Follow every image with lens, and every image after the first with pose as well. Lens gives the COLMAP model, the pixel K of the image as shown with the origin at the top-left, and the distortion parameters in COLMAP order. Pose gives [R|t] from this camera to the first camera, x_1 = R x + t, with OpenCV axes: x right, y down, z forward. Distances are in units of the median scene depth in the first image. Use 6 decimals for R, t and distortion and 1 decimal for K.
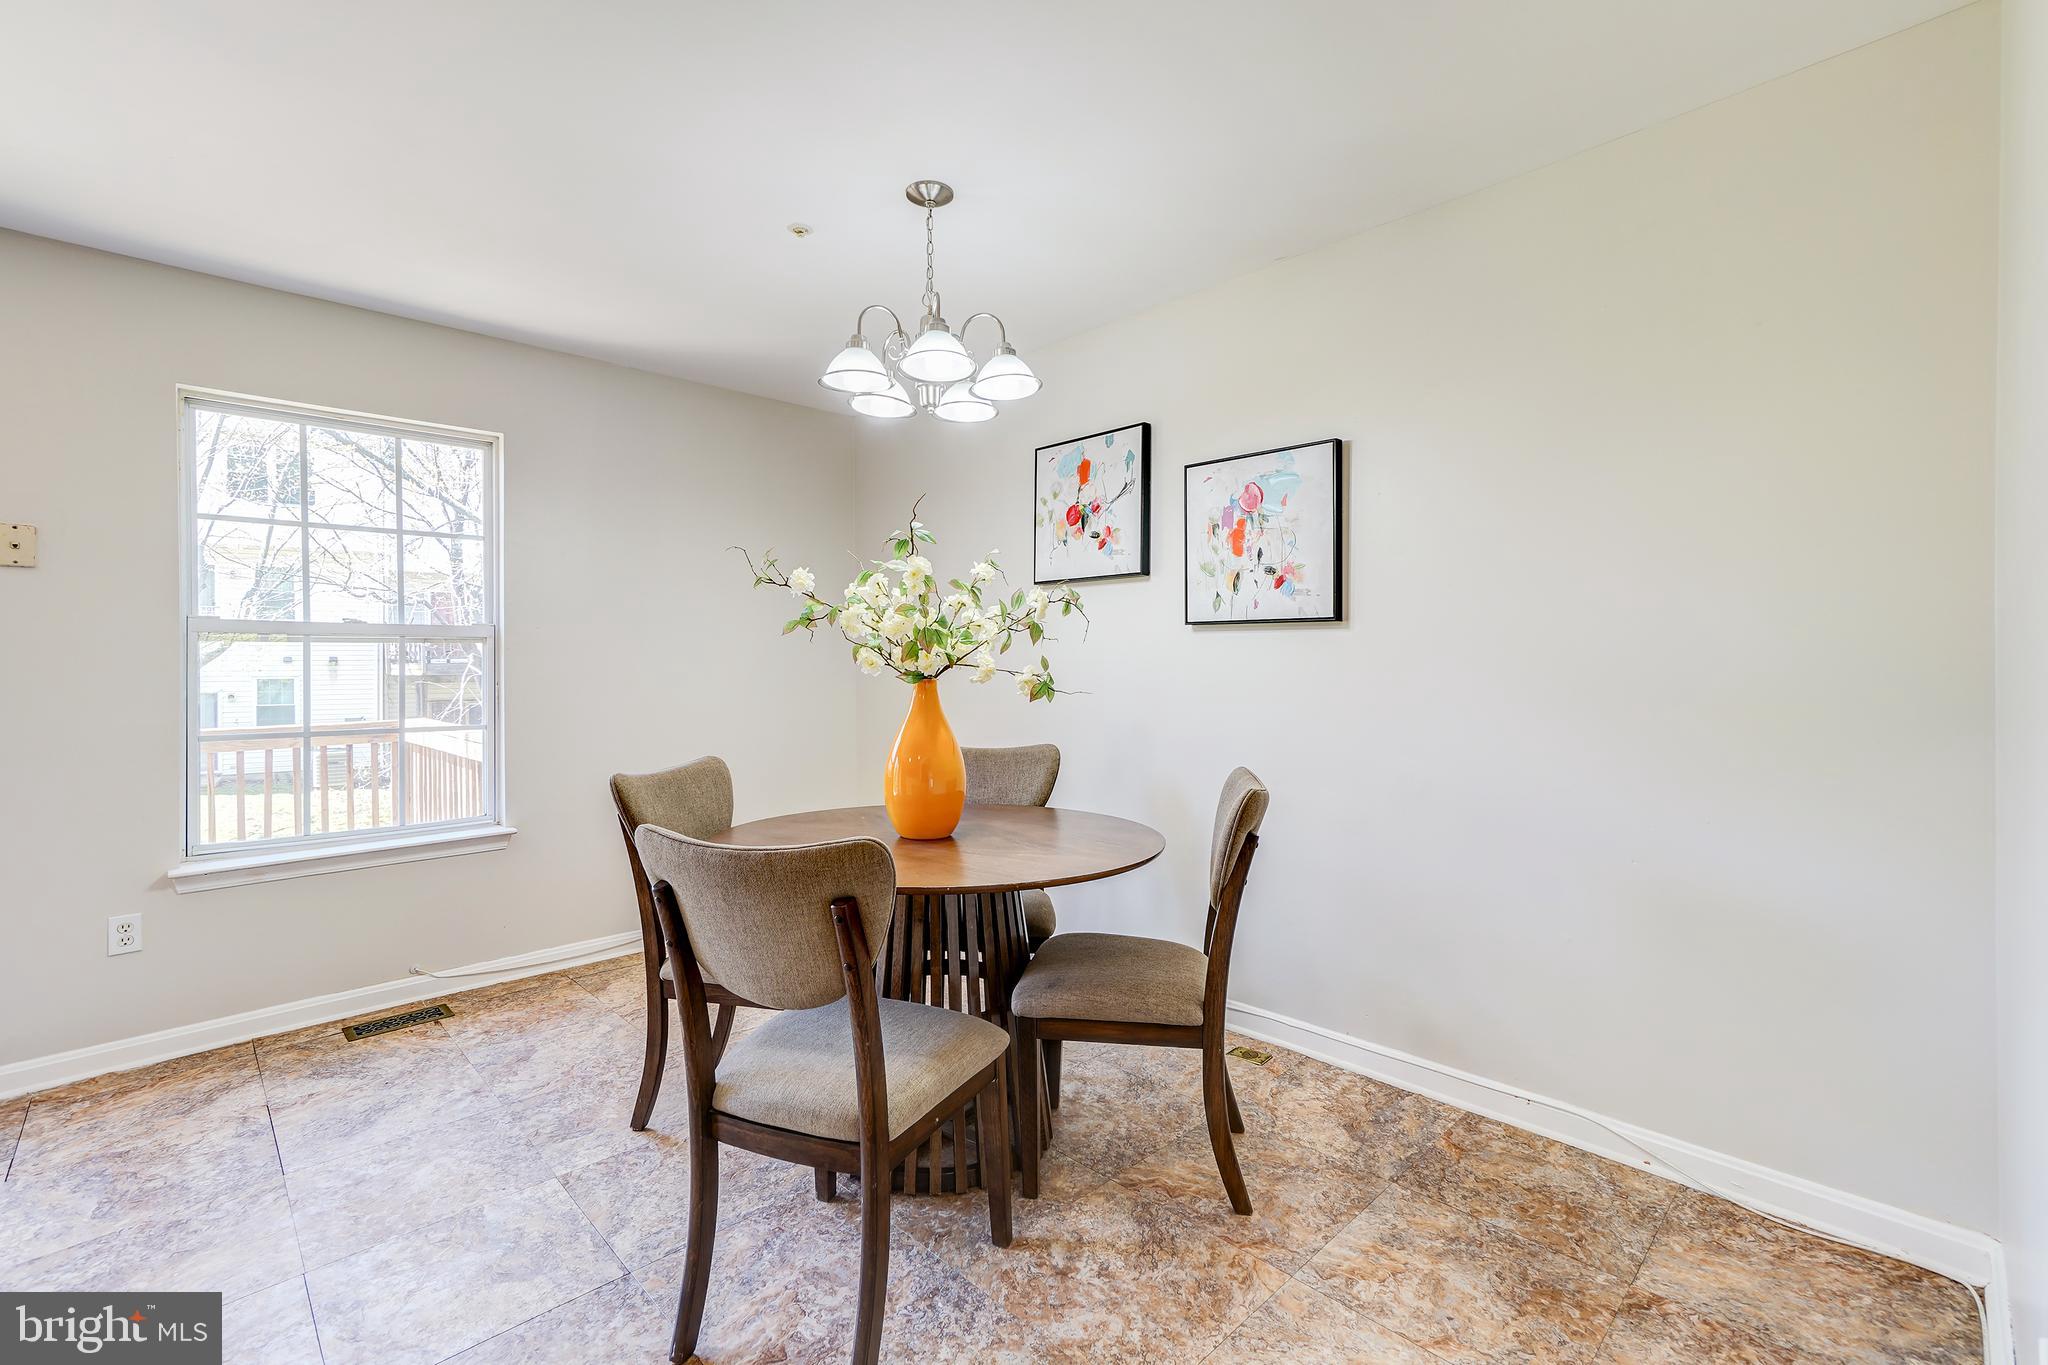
lens RADIAL K [[894.1, 0, 1007.4], [0, 894.1, 670.3], [0, 0, 1]] dist [-0.013180, 0.010782]
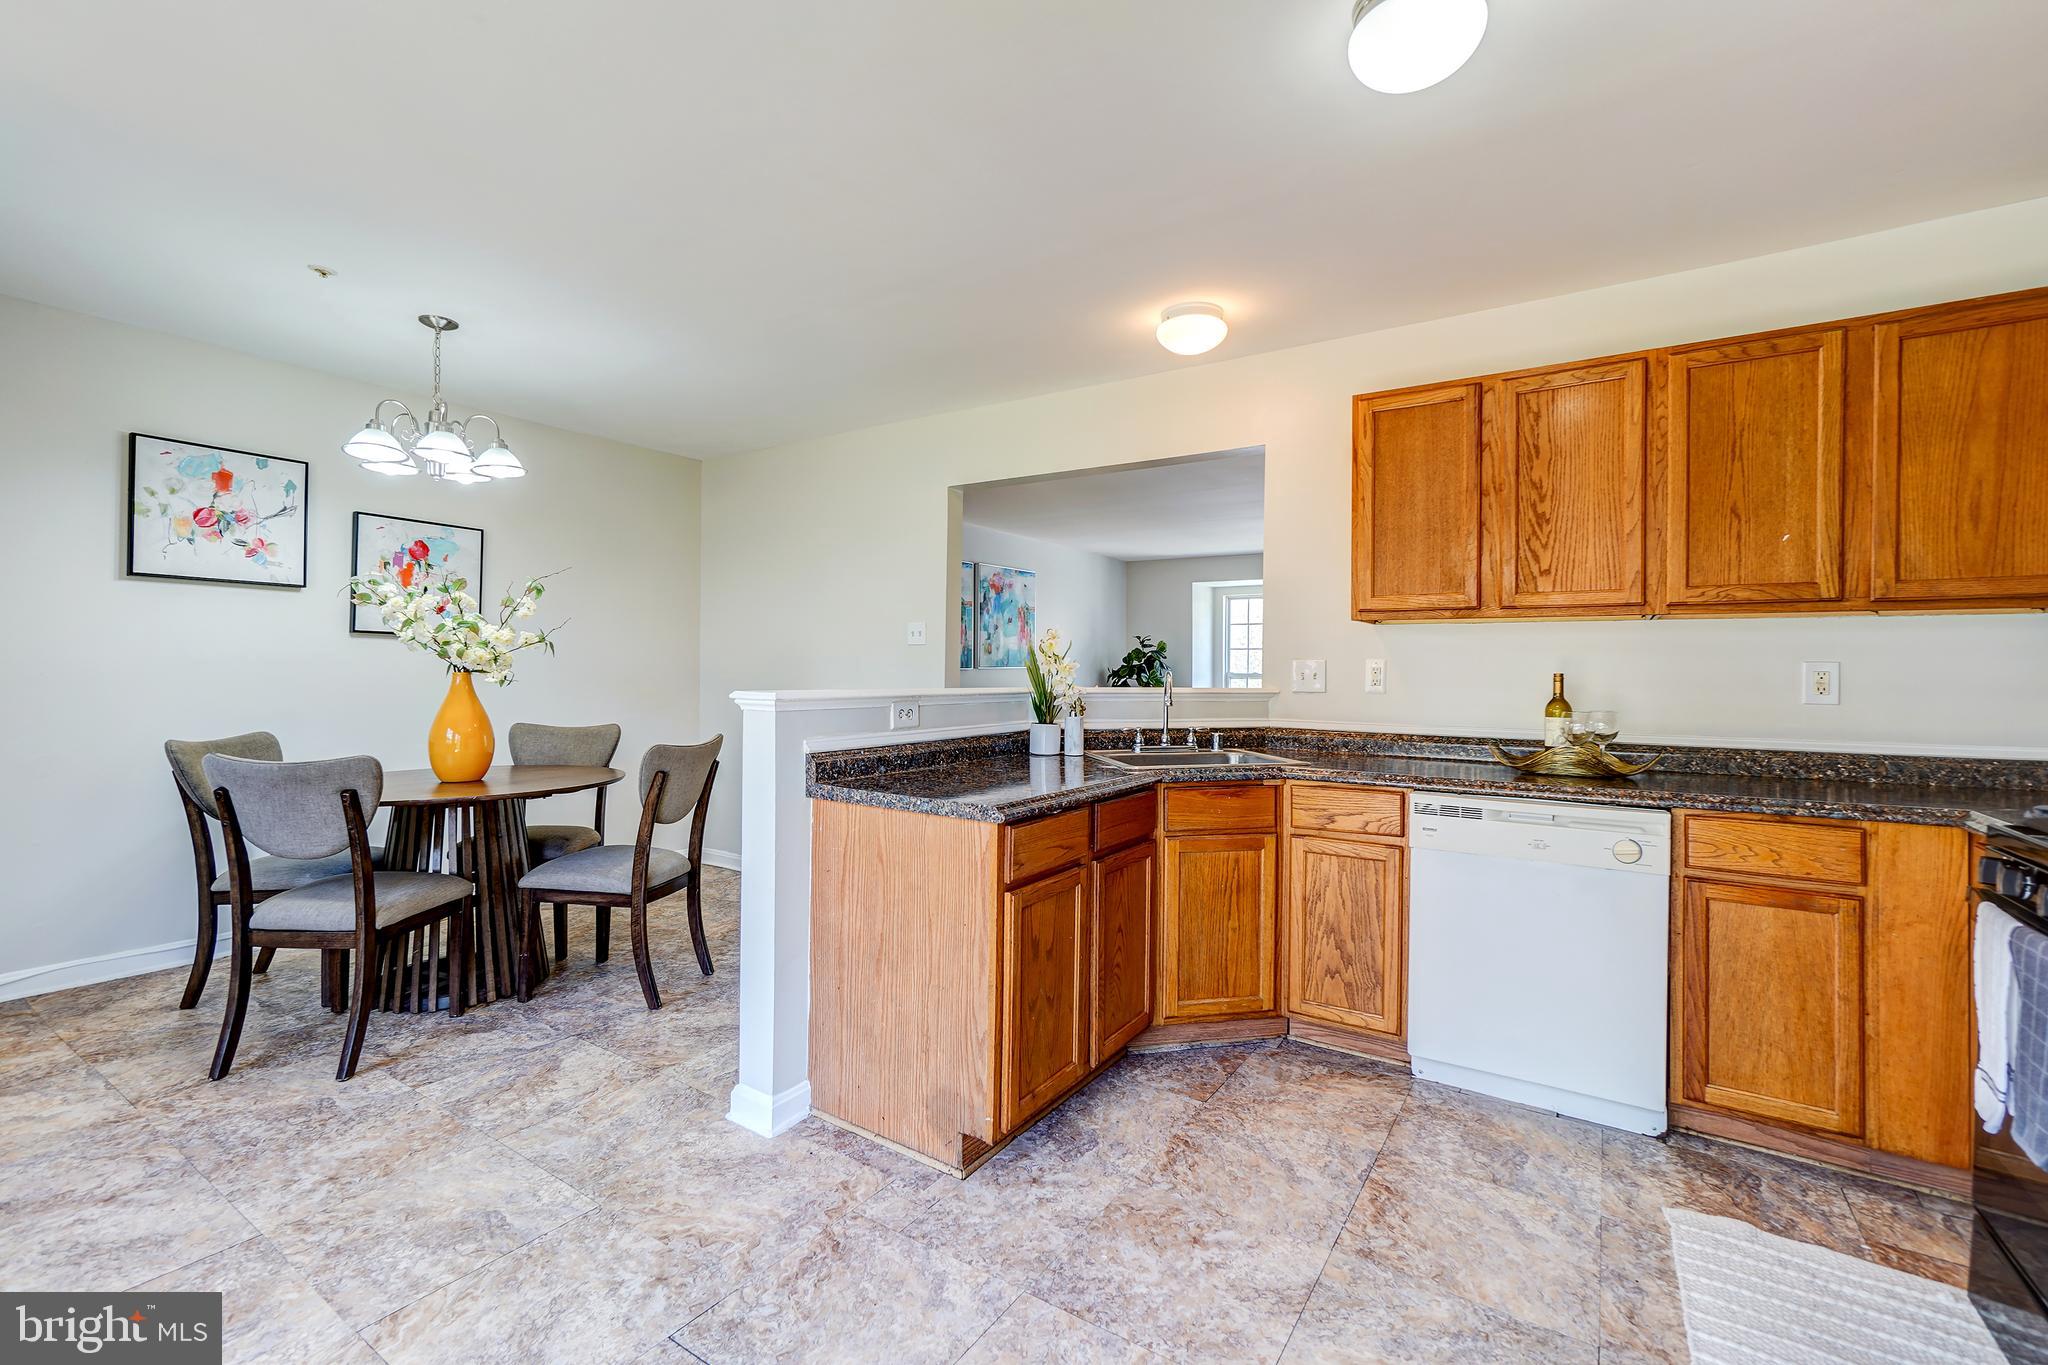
lens RADIAL K [[894.1, 0, 1010.6], [0, 894.1, 665.3], [0, 0, 1]] dist [-0.013180, 0.010782]
pose [[-0.209605, 0.006457, 0.977765, -1.367780], [-0.009171, 0.999921, -0.008570, 0.000856], [-0.977743, -0.010763, -0.209529, 0.347962]]
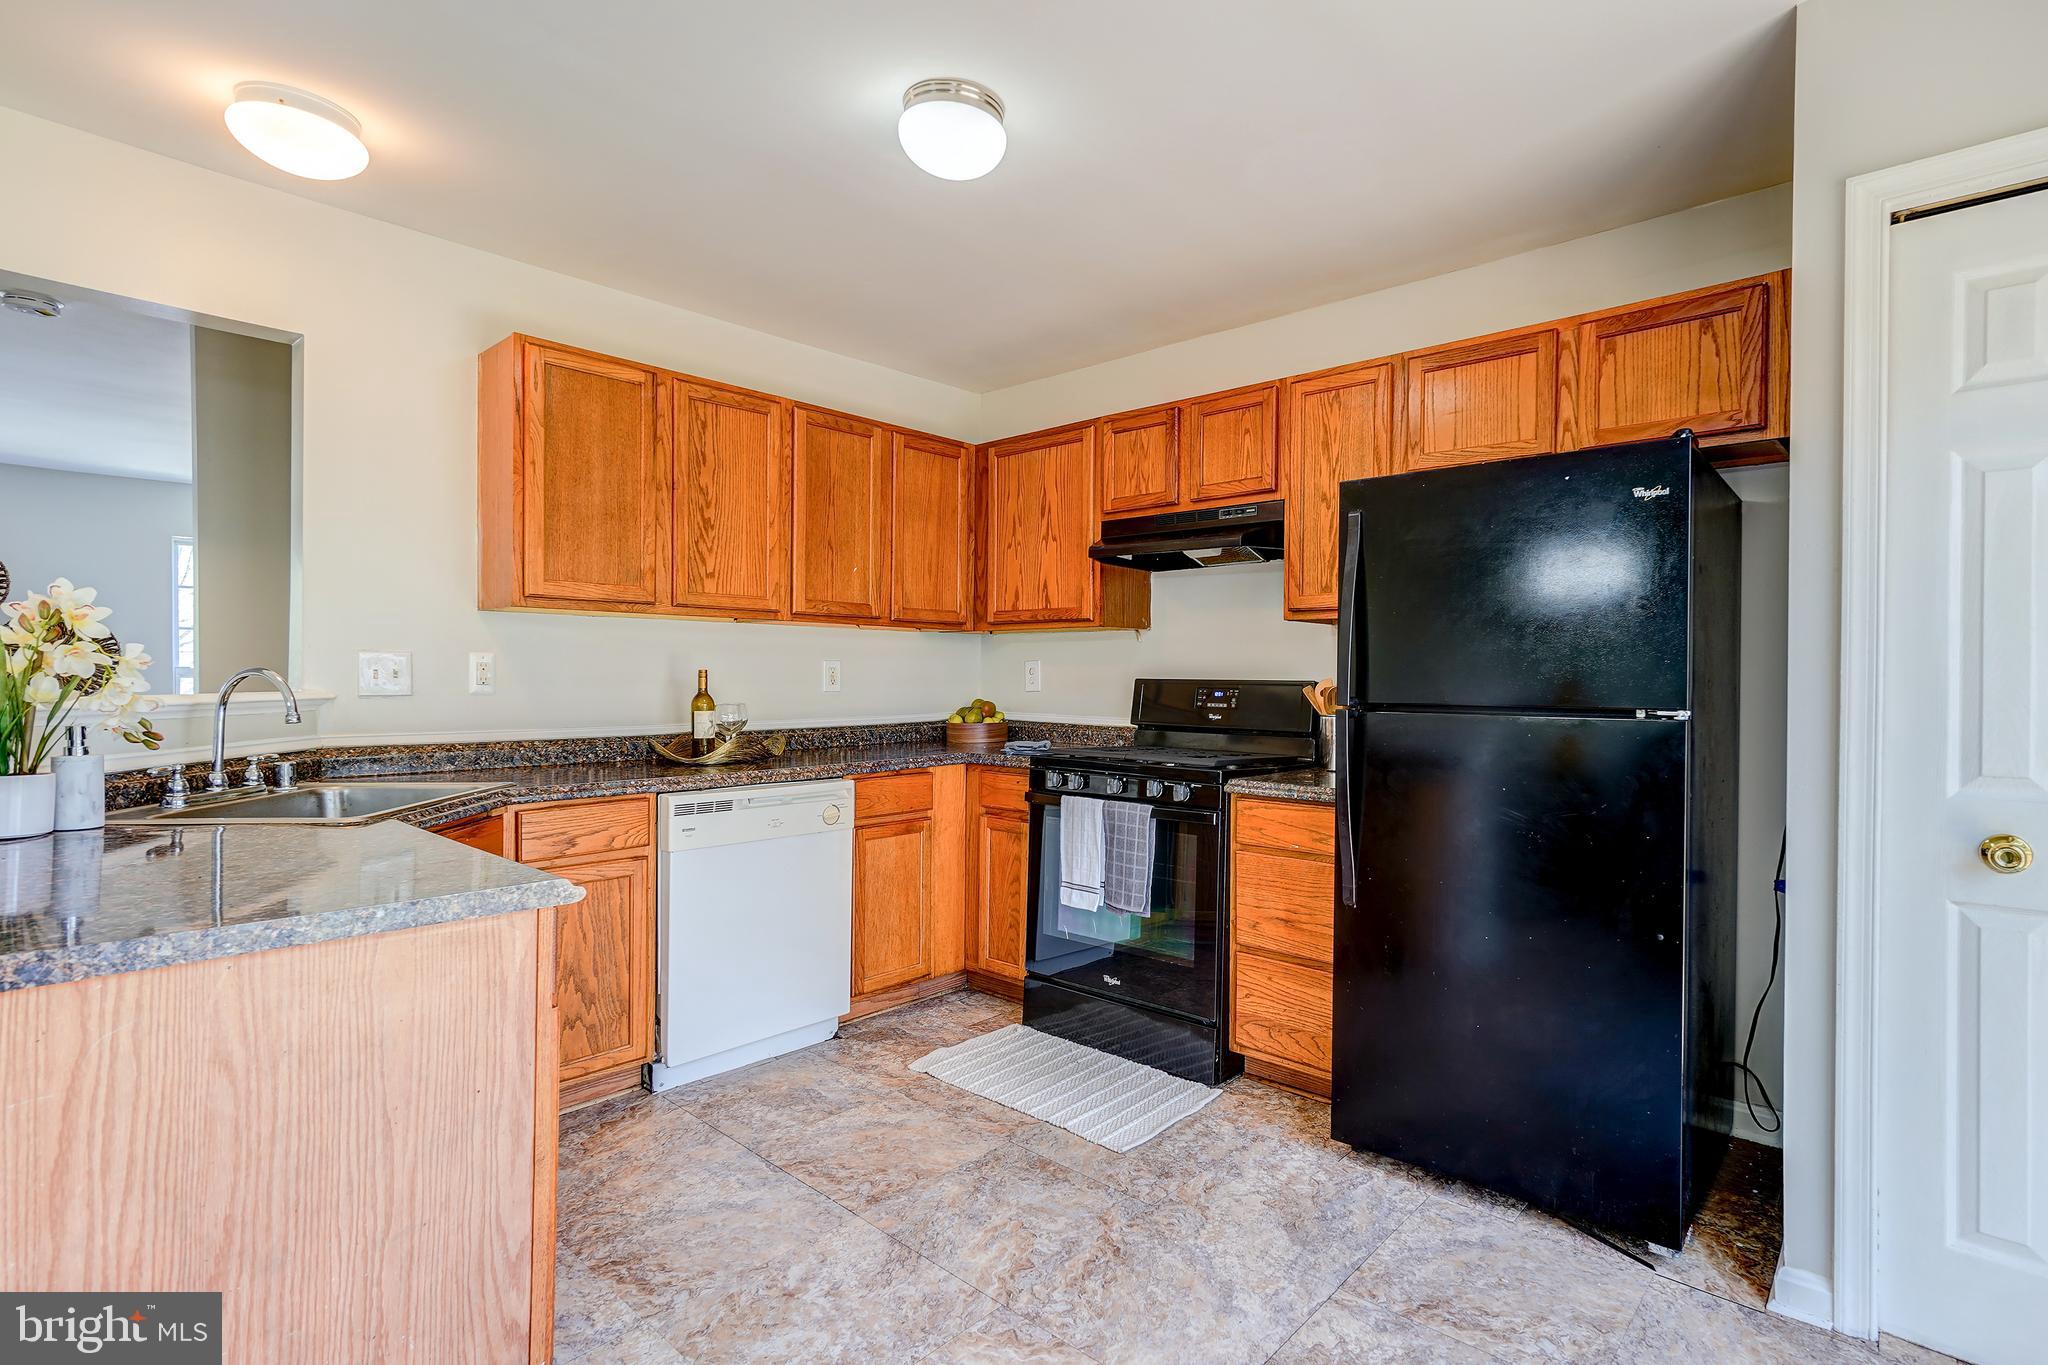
lens RADIAL K [[984.0, 0, 1111.0], [0, 984.0, 682.7], [0, 0, 1]] dist [-0.008424, 0.010336]
pose [[-0.994832, -0.001118, -0.101525, -0.892378], [-0.001960, 0.999964, 0.008195, 0.000535], [0.101512, 0.008352, -0.994799, 0.753800]]
